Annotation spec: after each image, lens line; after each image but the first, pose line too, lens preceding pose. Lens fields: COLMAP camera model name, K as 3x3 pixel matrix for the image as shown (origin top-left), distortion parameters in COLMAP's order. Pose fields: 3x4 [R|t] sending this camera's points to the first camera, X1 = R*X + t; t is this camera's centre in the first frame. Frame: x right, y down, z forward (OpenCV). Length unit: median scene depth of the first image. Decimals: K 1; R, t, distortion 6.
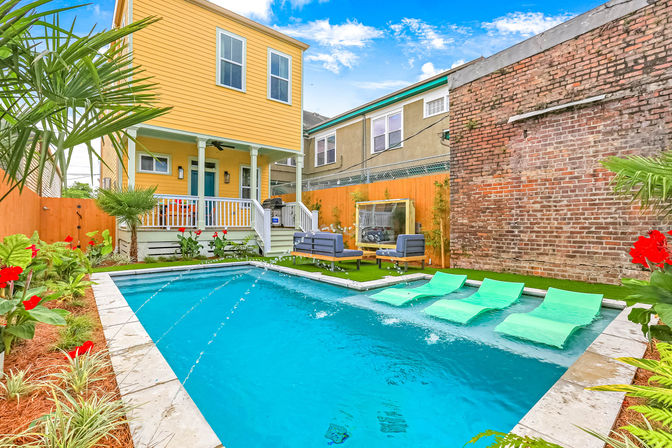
lens RADIAL K [[314.1, 0, 336.0], [0, 314.1, 224.0], [0, 0, 1]] dist [-0.020100, 0.015938]
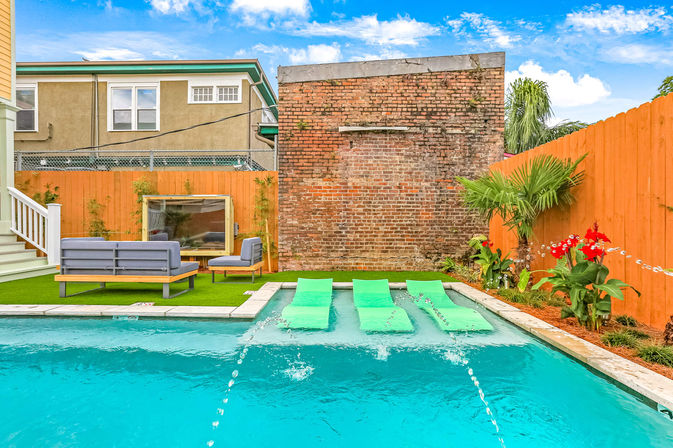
lens RADIAL K [[311.8, 0, 335.7], [0, 311.8, 221.8], [0, 0, 1]] dist [-0.028550, 0.018126]
pose [[0.657658, 0.002074, 0.753314, -0.276298], [-0.001174, 0.999998, -0.001728, -0.010235], [-0.753316, 0.000252, 0.657659, 0.312887]]
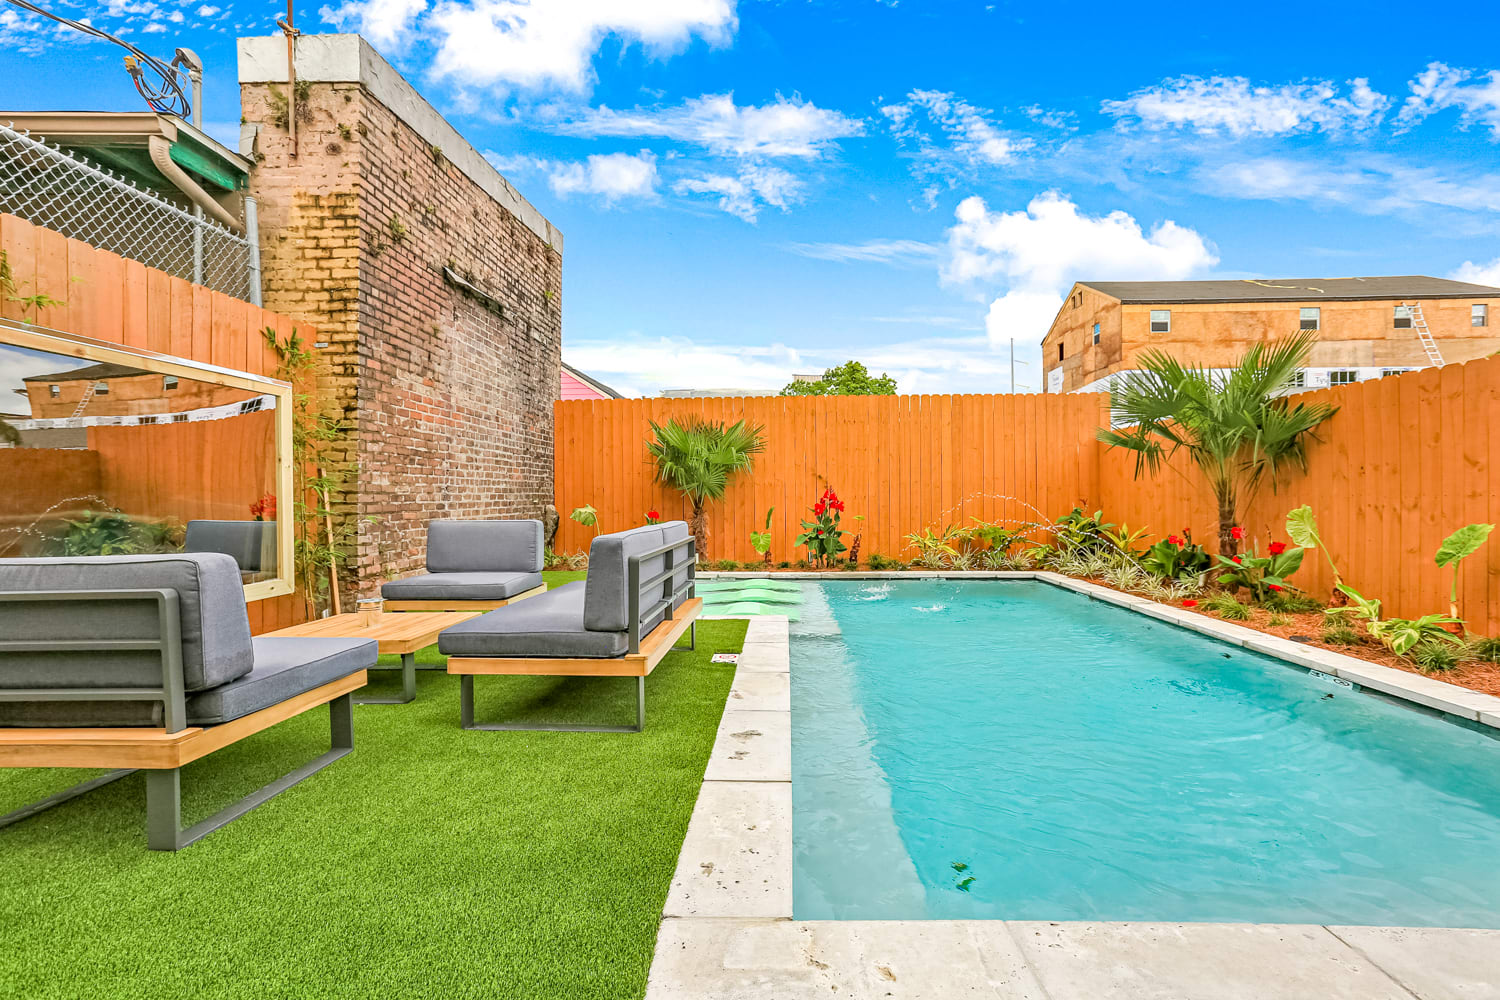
lens RADIAL K [[694.9, 0, 748.1], [0, 694.9, 495.2], [0, 0, 1]] dist [-0.028550, 0.018126]
pose [[-0.730654, 0.000757, 0.682748, -0.525817], [0.002844, 0.999994, 0.001935, 0.007192], [-0.682742, 0.003356, -0.730651, 1.524807]]
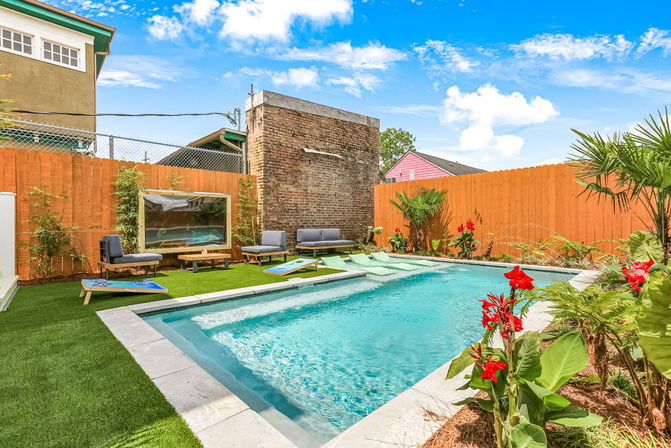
lens RADIAL K [[319.0, 0, 338.1], [0, 319.0, 214.1], [0, 0, 1]] dist [-0.033405, 0.019388]
pose [[-0.072816, 0.021003, 0.997124, -0.974949], [0.005274, 0.999772, -0.020673, -0.001208], [-0.997331, 0.003753, -0.072910, 0.993222]]
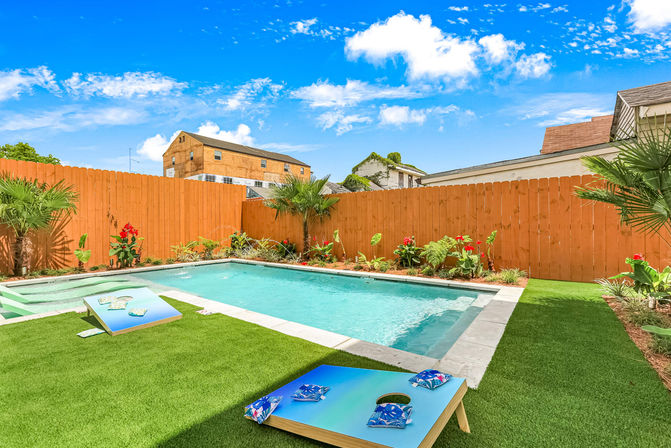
lens RADIAL K [[311.1, 0, 334.2], [0, 311.1, 218.3], [0, 0, 1]] dist [-0.030614, 0.021078]
pose [[-0.976551, -0.001248, -0.215285, -0.169713], [0.003086, 0.999799, -0.019791, 0.004142], [0.215266, -0.019991, -0.976351, 1.663203]]
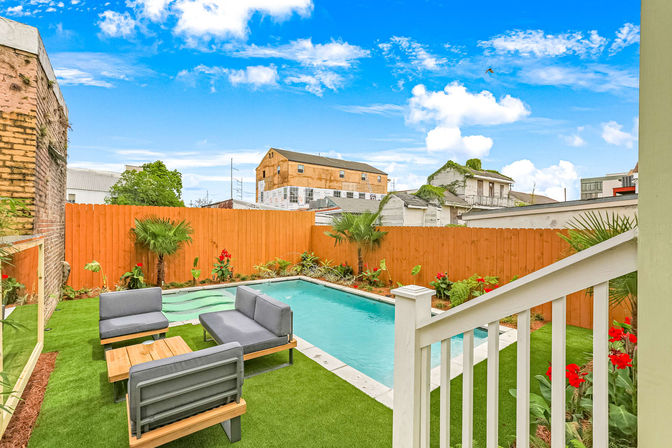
lens RADIAL K [[311.6, 0, 334.7], [0, 311.6, 218.3], [0, 0, 1]] dist [-0.030614, 0.021078]
pose [[-0.998855, -0.008319, 0.047111, -0.287743], [-0.009255, 0.999763, -0.019691, -0.134893], [-0.046936, -0.020105, -0.998696, 1.900856]]
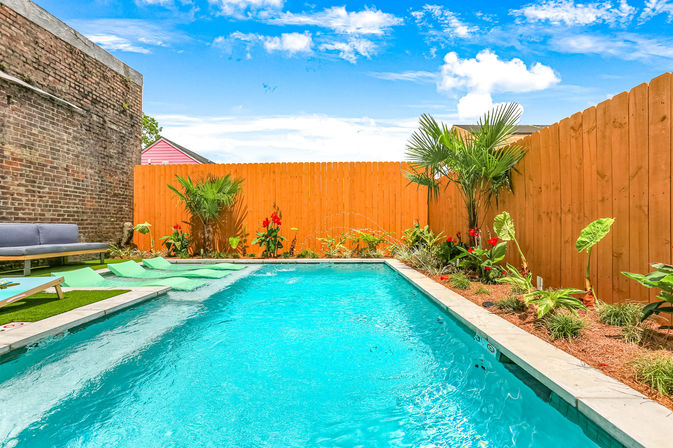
lens RADIAL K [[311.8, 0, 335.7], [0, 311.8, 221.8], [0, 0, 1]] dist [-0.028550, 0.018126]
pose [[-0.759431, 0.009538, 0.650518, -0.583803], [0.003121, 0.999934, -0.011018, 0.045690], [-0.650580, -0.006337, -0.759411, 1.074779]]
